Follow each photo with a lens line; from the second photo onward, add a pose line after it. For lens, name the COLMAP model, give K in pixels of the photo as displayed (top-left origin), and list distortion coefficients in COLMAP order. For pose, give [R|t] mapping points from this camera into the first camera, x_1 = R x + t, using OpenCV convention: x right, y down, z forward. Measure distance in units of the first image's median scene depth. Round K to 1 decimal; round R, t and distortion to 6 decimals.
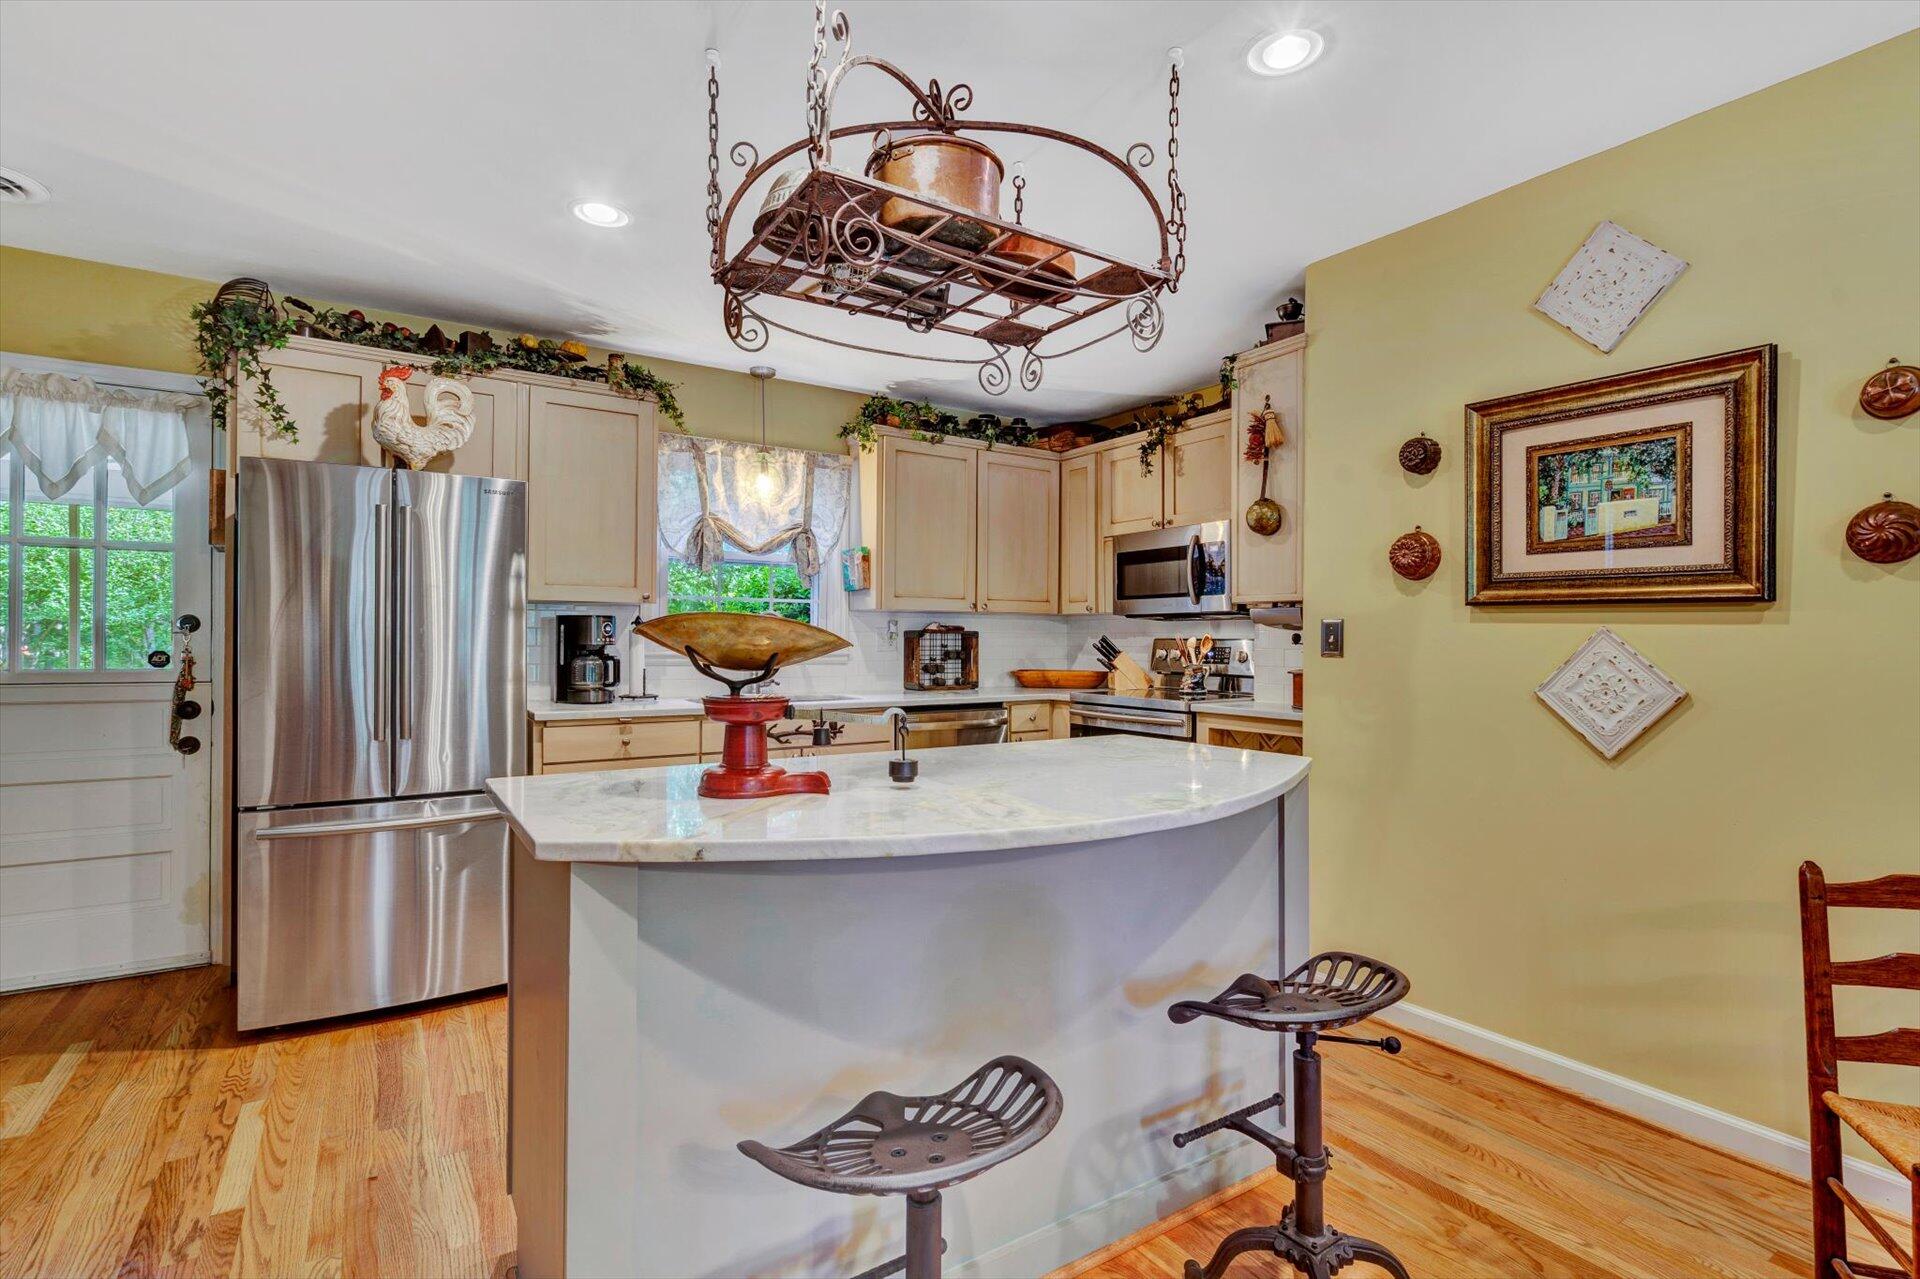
lens RADIAL K [[882.8, 0, 960.5], [0, 882.8, 631.3], [0, 0, 1]] dist [0.001053, 0.000375]
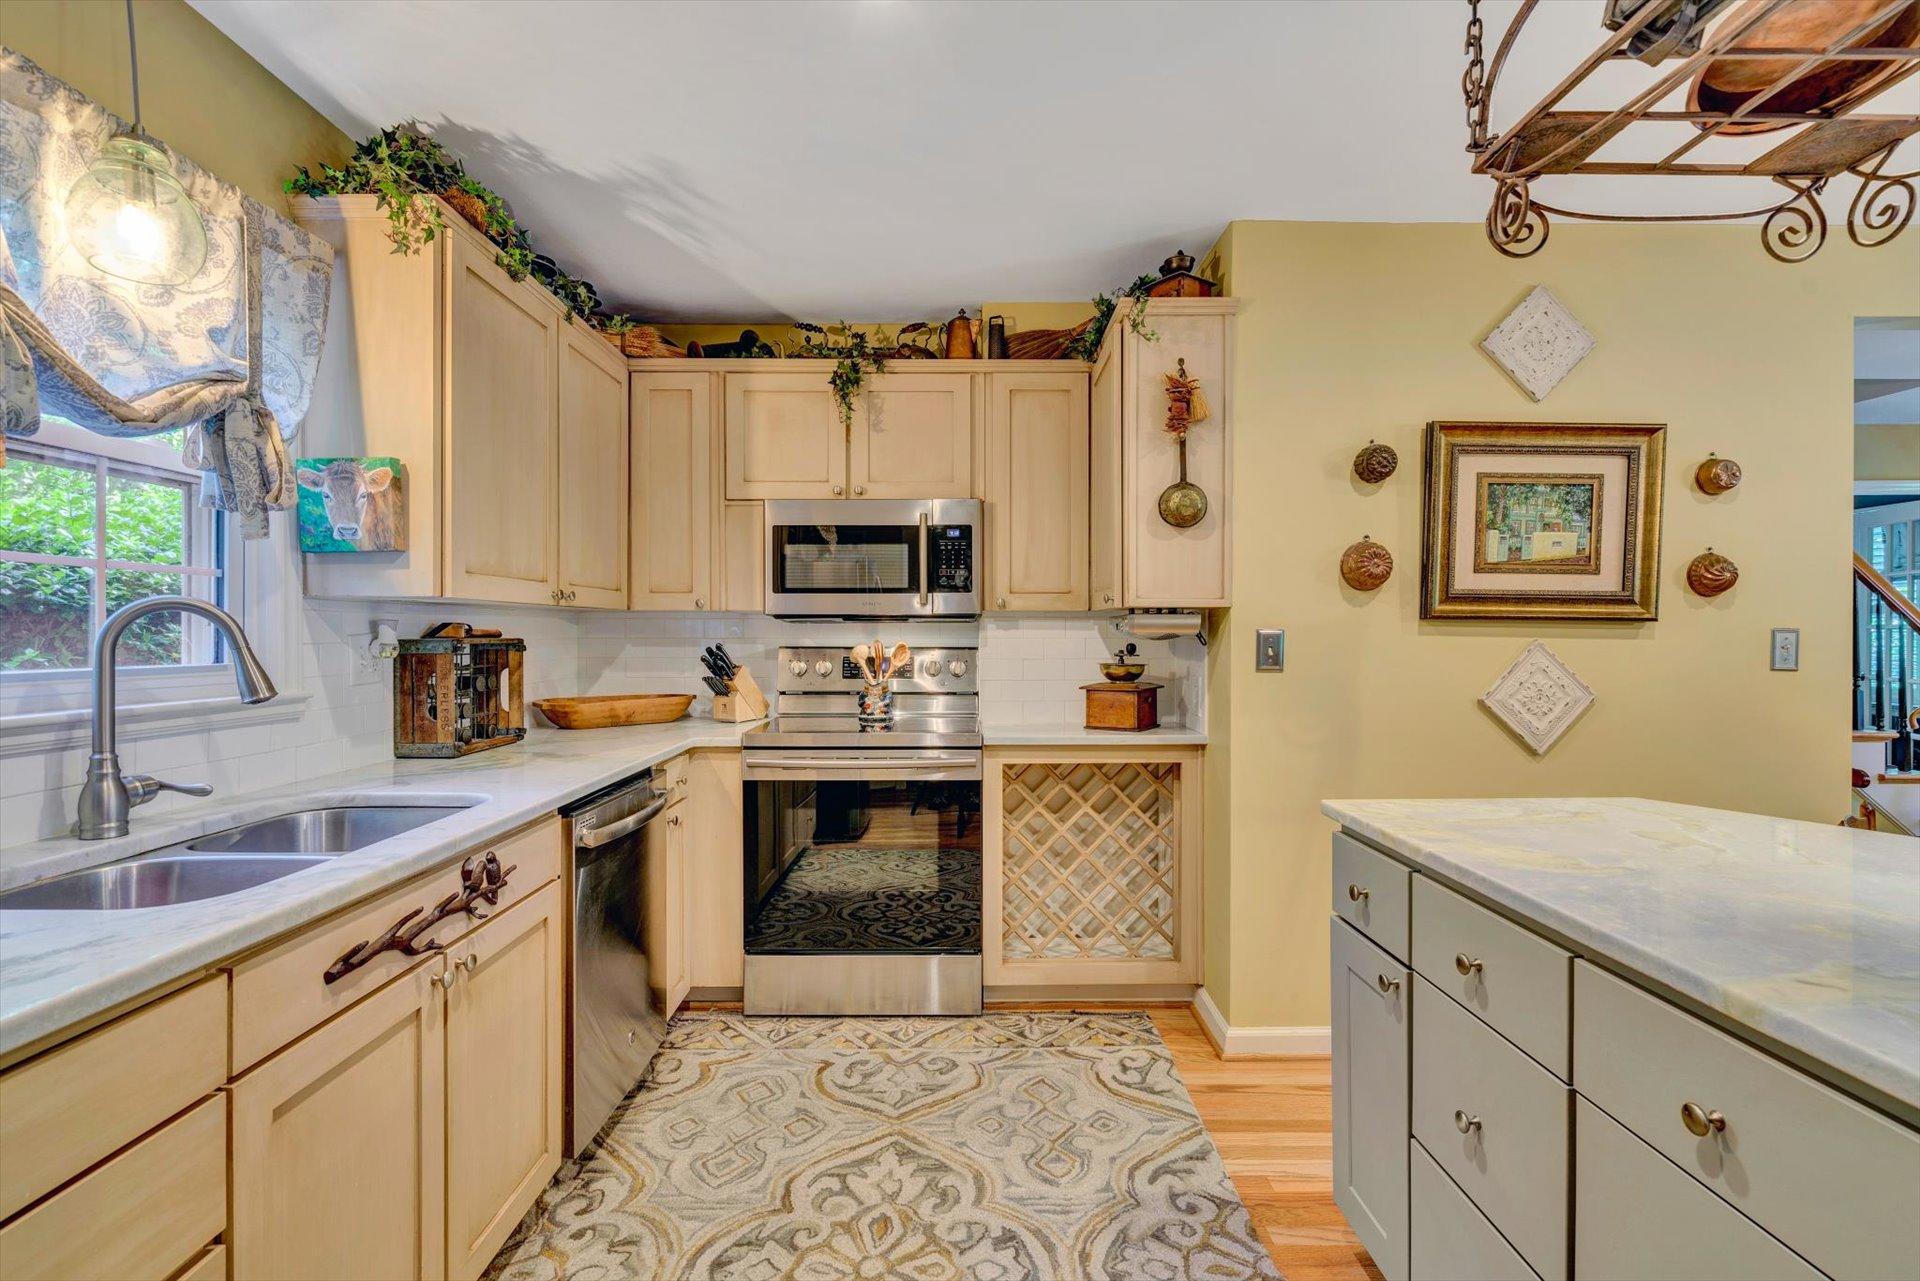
lens RADIAL K [[882.8, 0, 960.5], [0, 882.8, 632.3], [0, 0, 1]] dist [0.001053, 0.000375]
pose [[0.546923, -0.003633, 0.837175, -0.611726], [-0.003695, 0.999970, 0.006753, -0.019686], [-0.837175, -0.006787, 0.546893, 0.952992]]
